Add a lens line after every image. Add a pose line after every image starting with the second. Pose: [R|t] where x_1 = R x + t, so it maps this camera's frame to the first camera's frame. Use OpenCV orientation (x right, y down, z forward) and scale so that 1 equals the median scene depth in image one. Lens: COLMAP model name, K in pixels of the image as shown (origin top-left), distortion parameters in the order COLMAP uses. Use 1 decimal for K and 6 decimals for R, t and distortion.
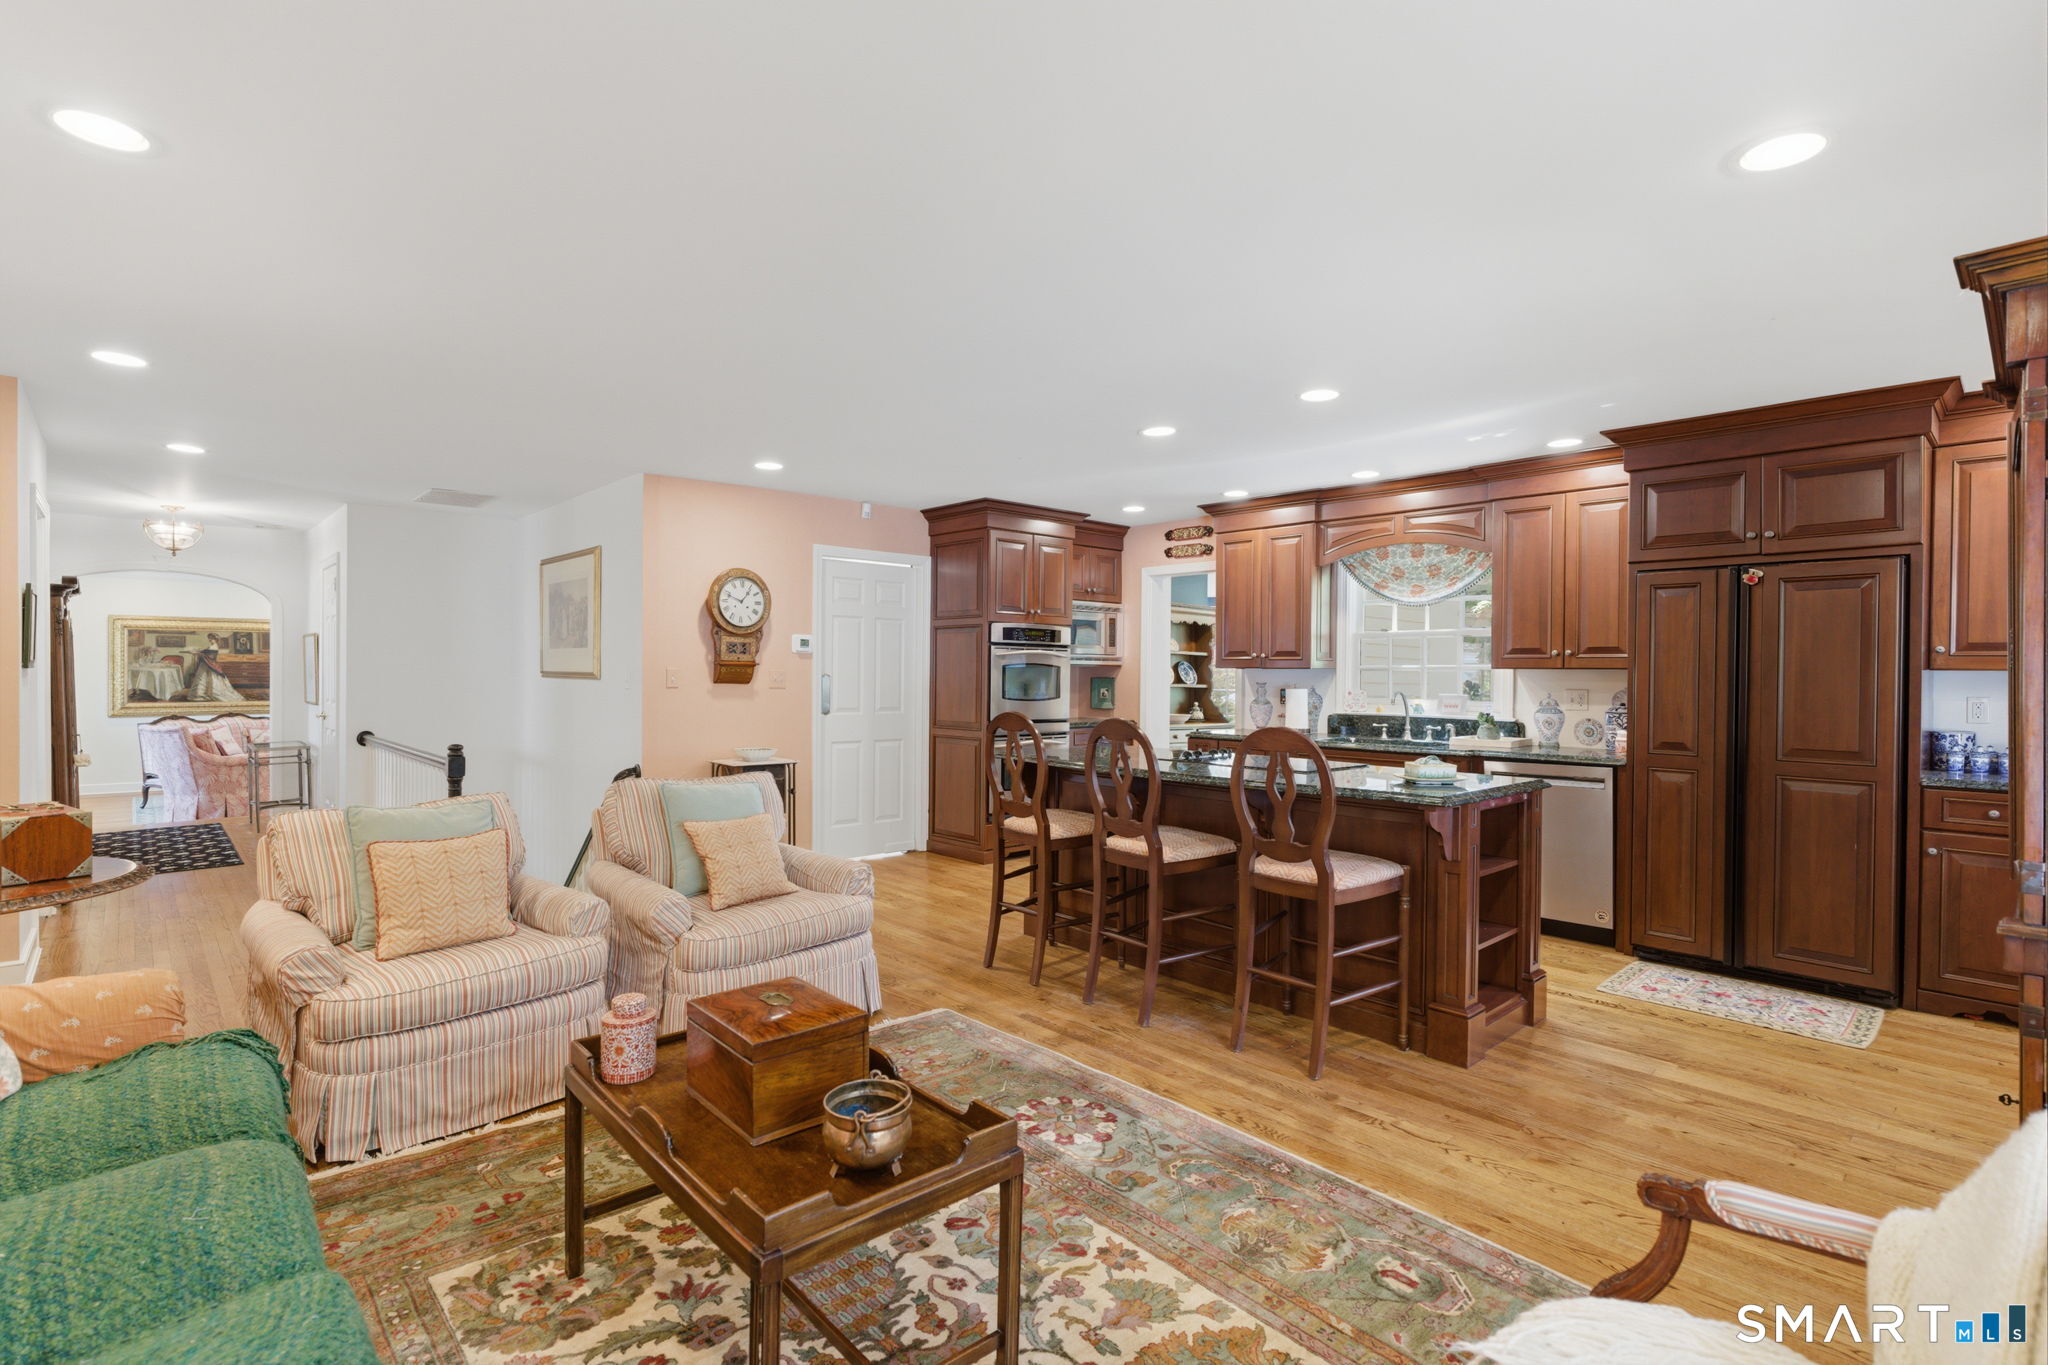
lens RADIAL K [[971.2, 0, 1026.2], [0, 971.2, 679.1], [0, 0, 1]] dist [-0.007846, 0.004620]
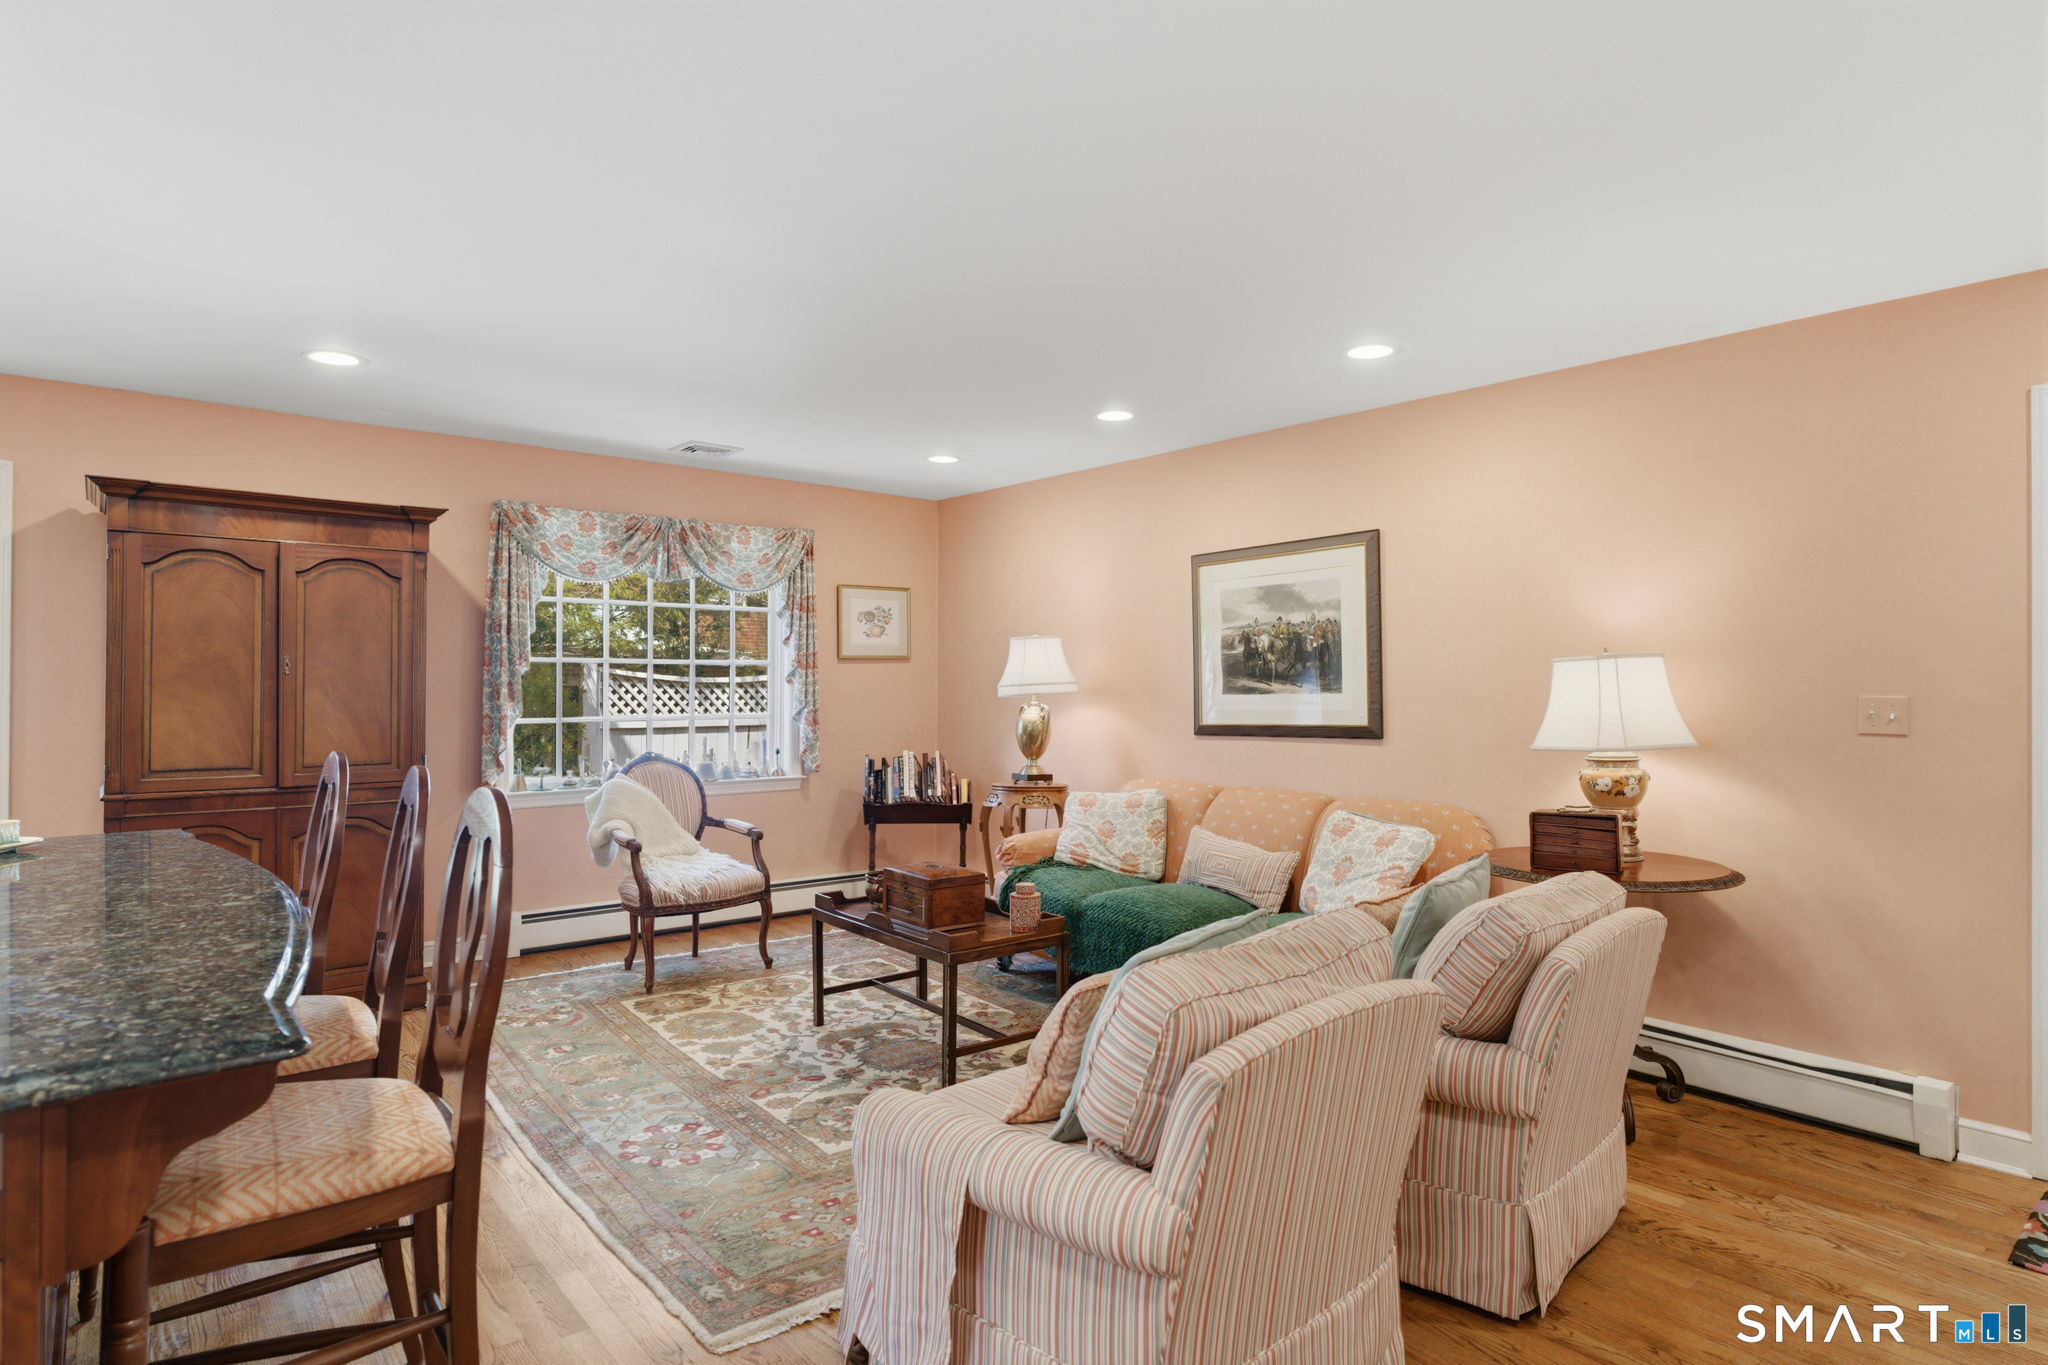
lens RADIAL K [[1098.3, 0, 1024.0], [0, 1098.3, 682.5], [0, 0, 1]] dist [-0.009743, -0.000021]
pose [[-0.998462, -0.014705, 0.053448, -0.175869], [-0.014467, 0.999884, 0.004835, -0.009271], [-0.053513, 0.004054, -0.998559, 1.007636]]
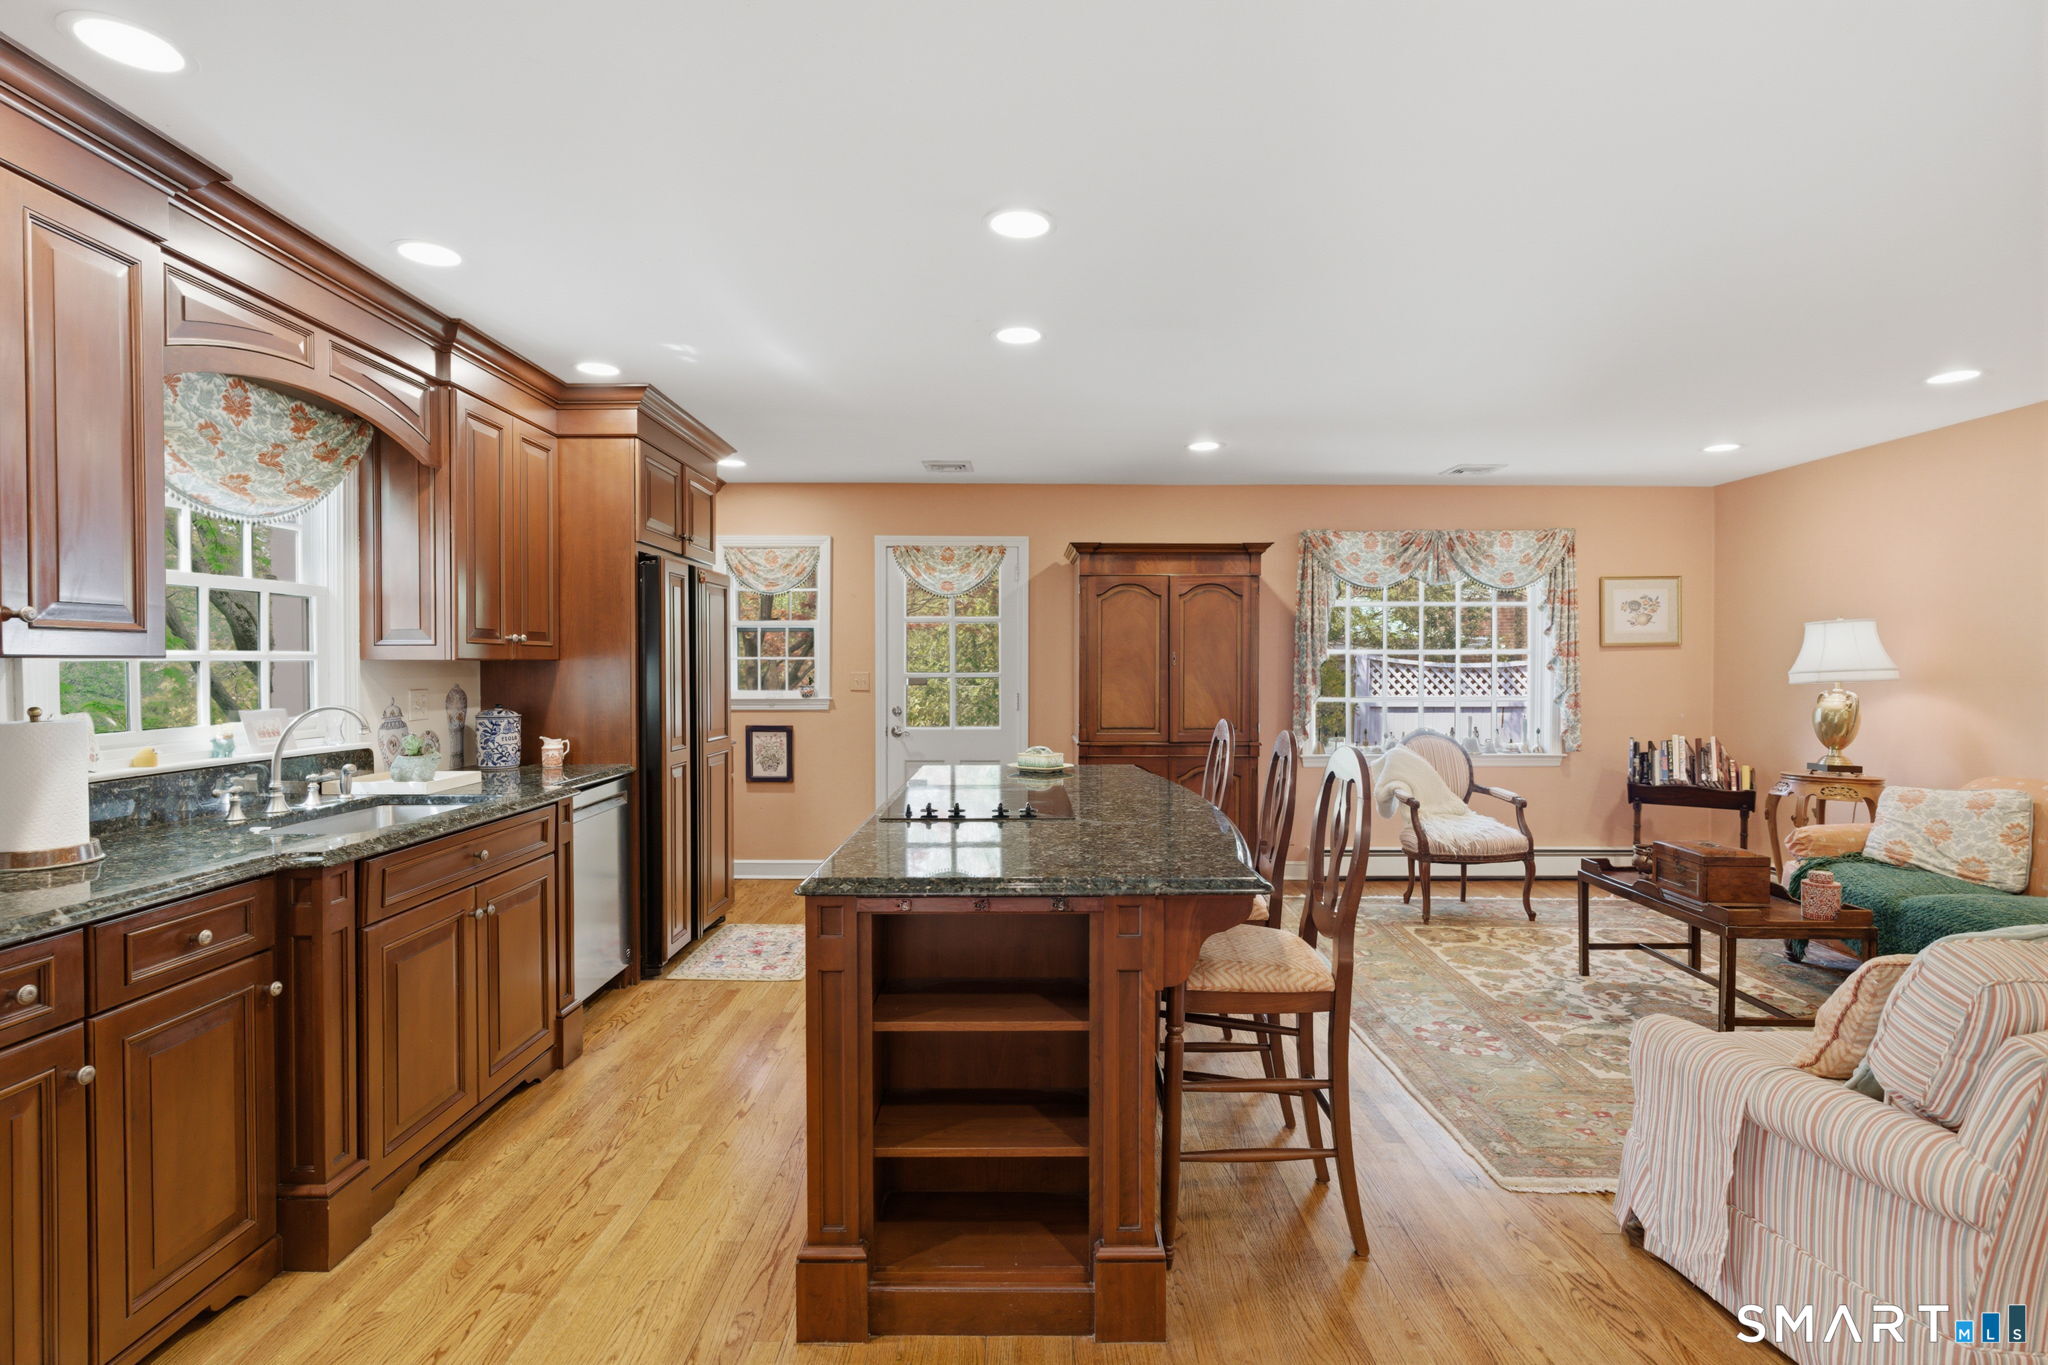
lens RADIAL K [[971.2, 0, 1026.2], [0, 971.2, 679.1], [0, 0, 1]] dist [-0.007846, 0.004620]
pose [[-0.733191, -0.019814, 0.679734, -0.186074], [-0.003701, 0.999677, 0.025148, -0.013921], [-0.680013, 0.015923, -0.733027, 1.098128]]
